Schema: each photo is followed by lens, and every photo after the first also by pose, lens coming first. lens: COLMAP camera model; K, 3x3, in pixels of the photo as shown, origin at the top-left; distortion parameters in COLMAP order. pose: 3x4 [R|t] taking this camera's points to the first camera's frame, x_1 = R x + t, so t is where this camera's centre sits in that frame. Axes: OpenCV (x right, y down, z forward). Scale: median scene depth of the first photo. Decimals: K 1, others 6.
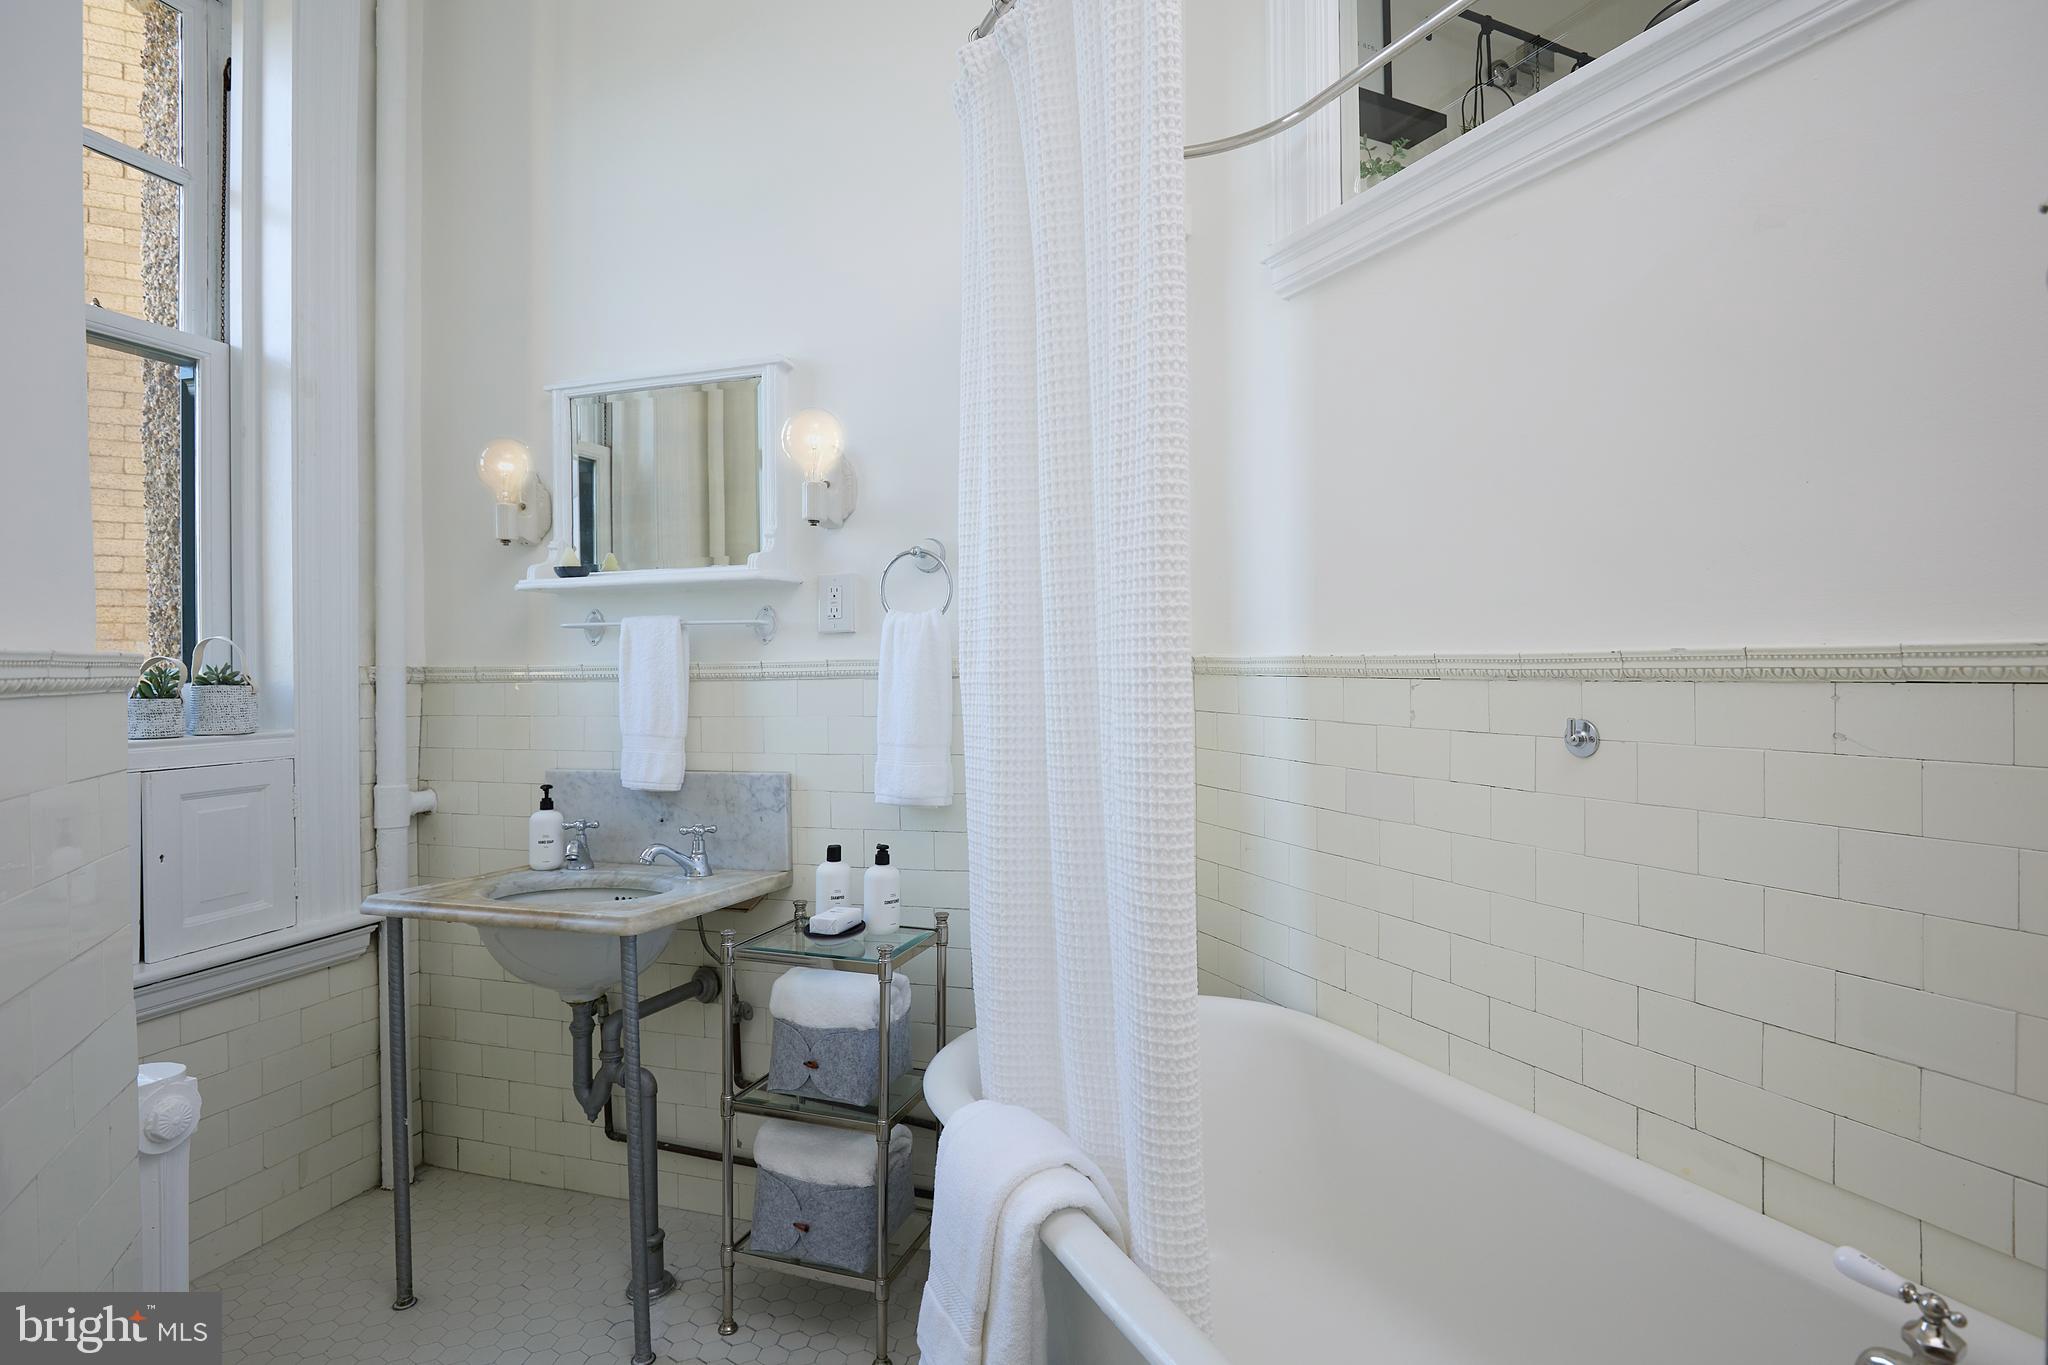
lens RADIAL K [[1072.9, 0, 1022.8], [0, 1072.9, 674.2], [0, 0, 1]] dist [-0.020333, 0.001139]
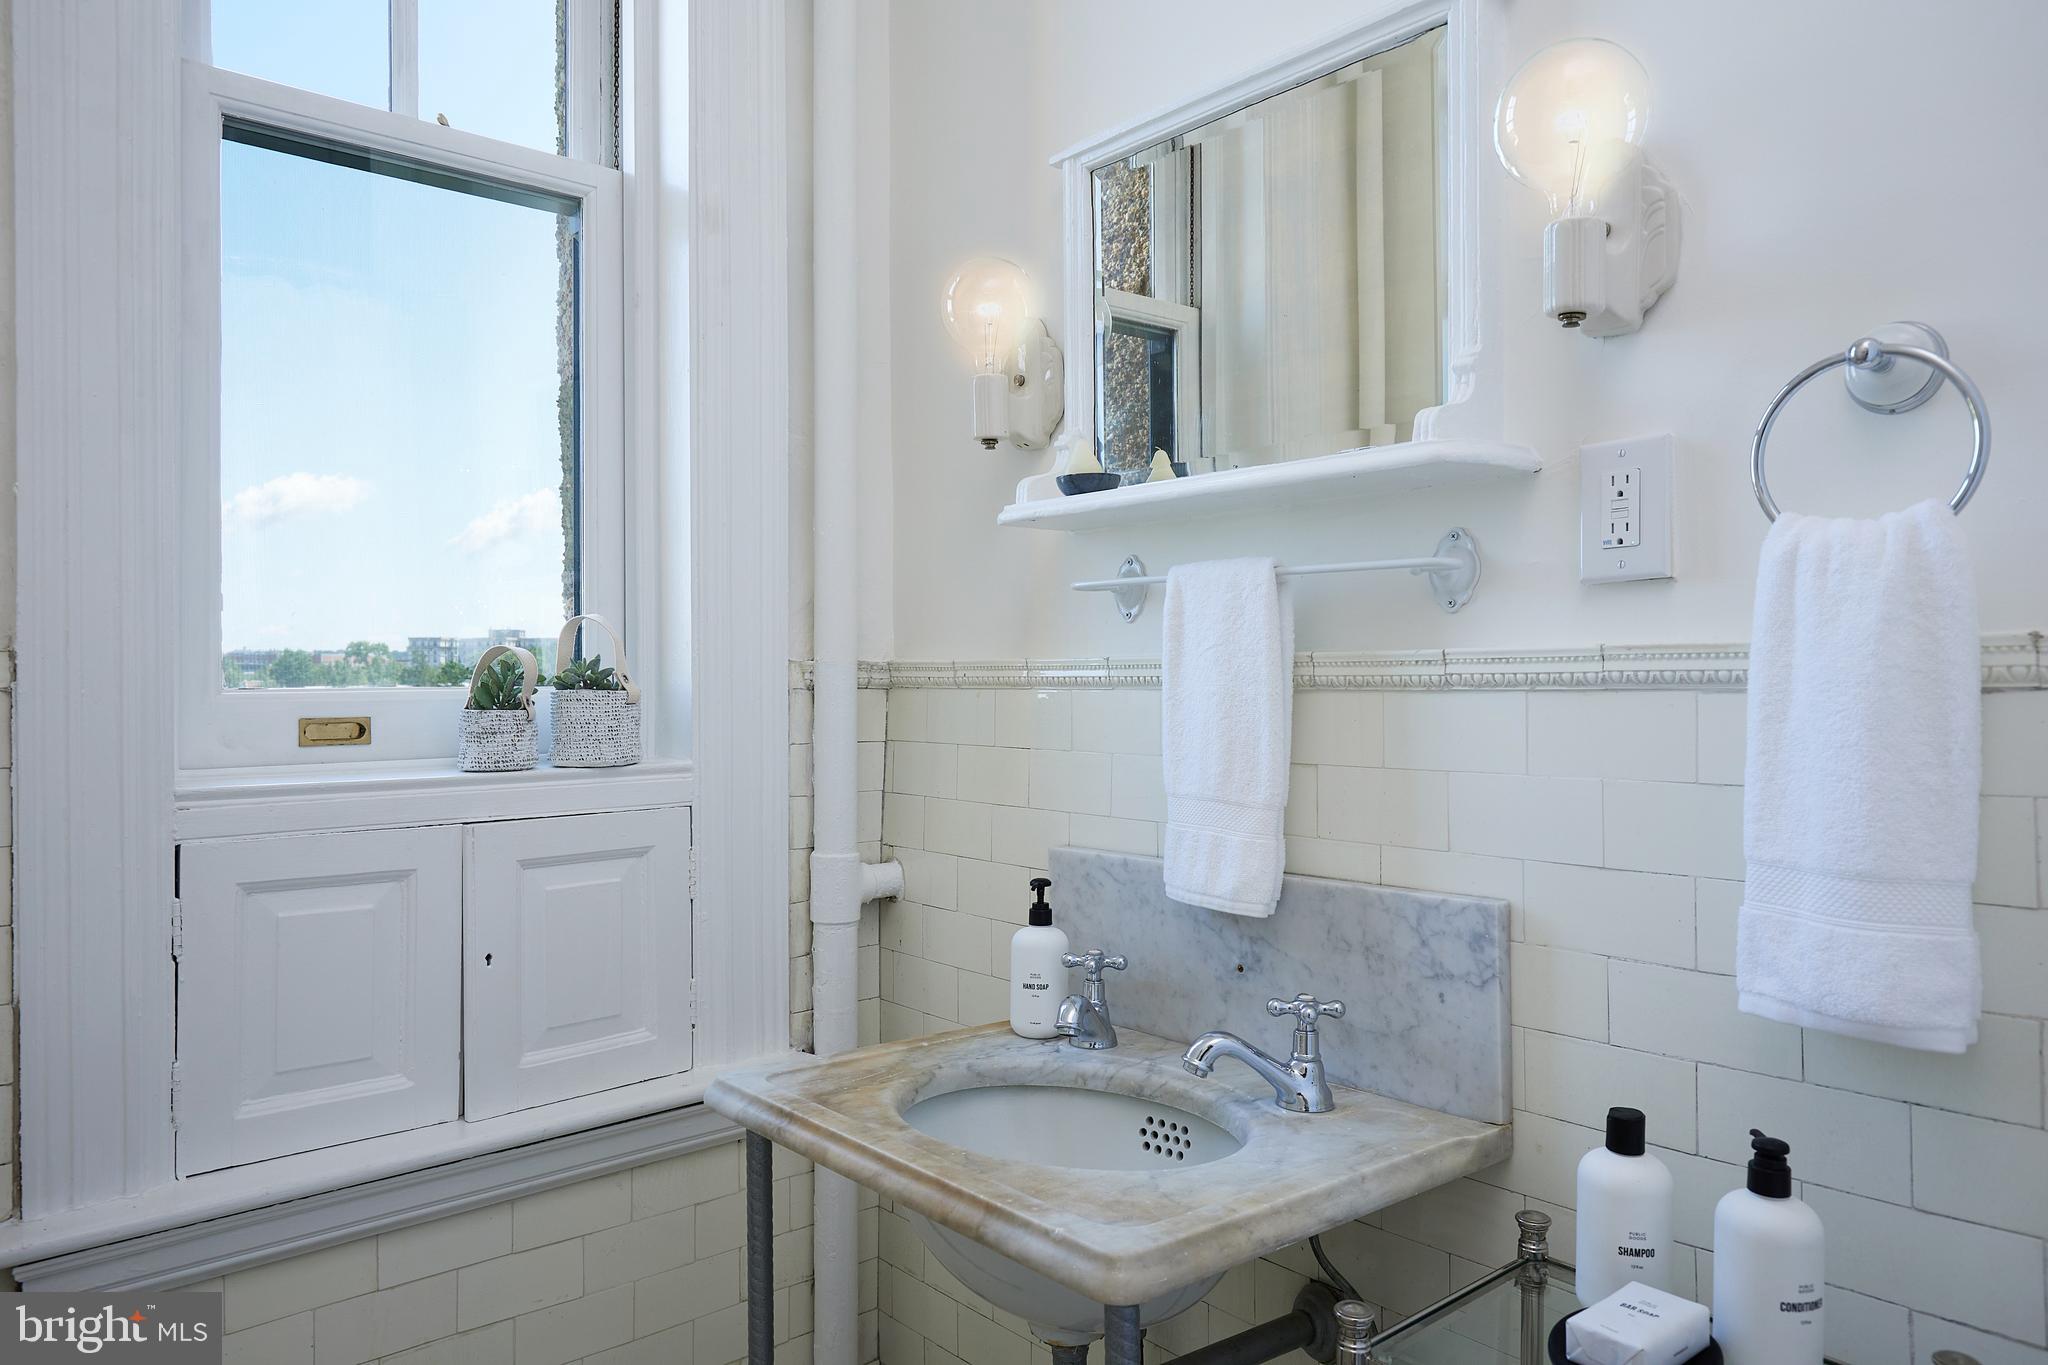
lens RADIAL K [[1388.6, 0, 1024.9], [0, 1388.6, 674.9], [0, 0, 1]] dist [-0.002569, 0.002689]
pose [[0.859930, 0.005669, -0.510380, -0.096424], [-0.005085, 0.999984, 0.002540, -0.002037], [0.510386, 0.000411, 0.859945, 0.403367]]
